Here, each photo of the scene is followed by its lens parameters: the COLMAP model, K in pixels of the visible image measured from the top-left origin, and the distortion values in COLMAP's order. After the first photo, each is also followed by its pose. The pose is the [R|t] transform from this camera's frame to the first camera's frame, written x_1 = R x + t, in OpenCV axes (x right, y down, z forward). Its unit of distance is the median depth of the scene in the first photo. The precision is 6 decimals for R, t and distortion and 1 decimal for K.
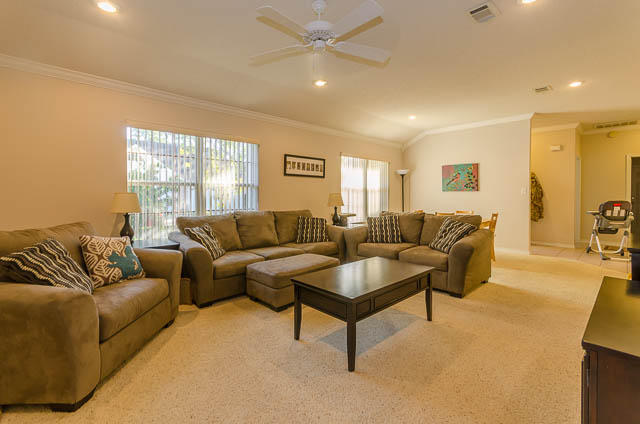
lens RADIAL K [[293.9, 0, 313.5], [0, 293.9, 194.9], [0, 0, 1]] dist [0.007157, -0.000067]
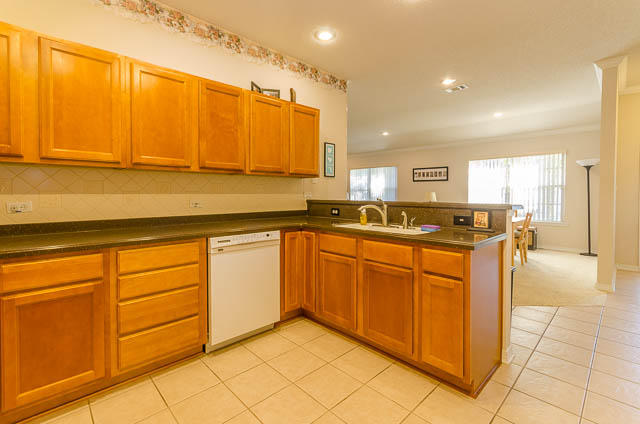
lens RADIAL K [[293.9, 0, 312.7], [0, 293.9, 197.4], [0, 0, 1]] dist [0.007157, -0.000067]
pose [[-0.010739, 0.009624, -0.999896, 1.510506], [-0.005246, 0.999939, 0.009681, 0.009528], [0.999929, 0.005349, -0.010687, 0.437679]]
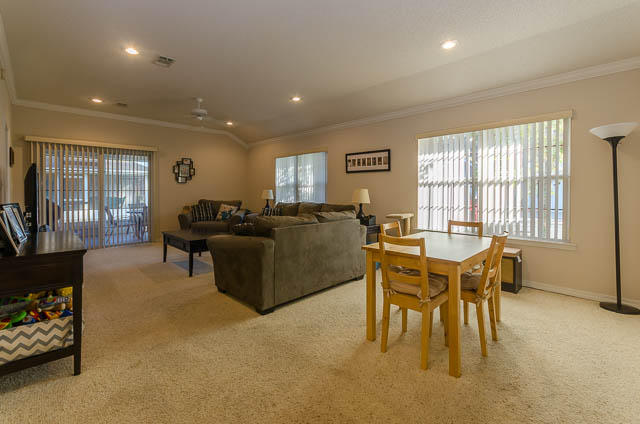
lens RADIAL K [[293.9, 0, 321.8], [0, 293.9, 190.9], [0, 0, 1]] dist [0.007157, -0.000067]
pose [[0.013043, 0.002517, -0.999912, 0.982667], [0.001249, 0.999996, 0.002534, -0.001497], [0.999914, -0.001281, 0.013040, 0.861538]]
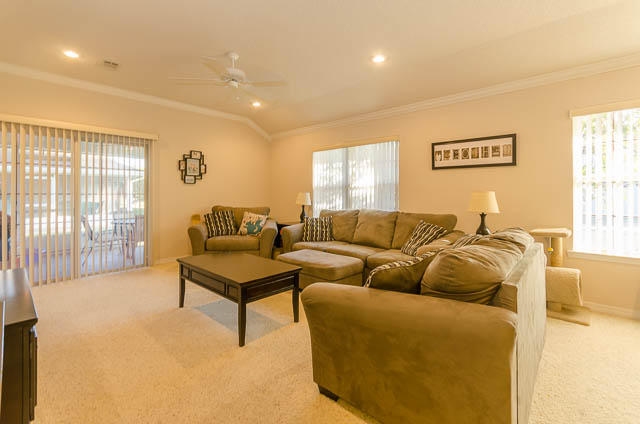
lens RADIAL K [[293.9, 0, 323.7], [0, 293.9, 190.7], [0, 0, 1]] dist [0.007157, -0.000067]
pose [[0.072392, -0.010819, -0.997318, 0.659879], [0.000827, 0.999941, -0.010788, -0.000381], [0.997376, -0.000044, 0.072397, 0.621729]]
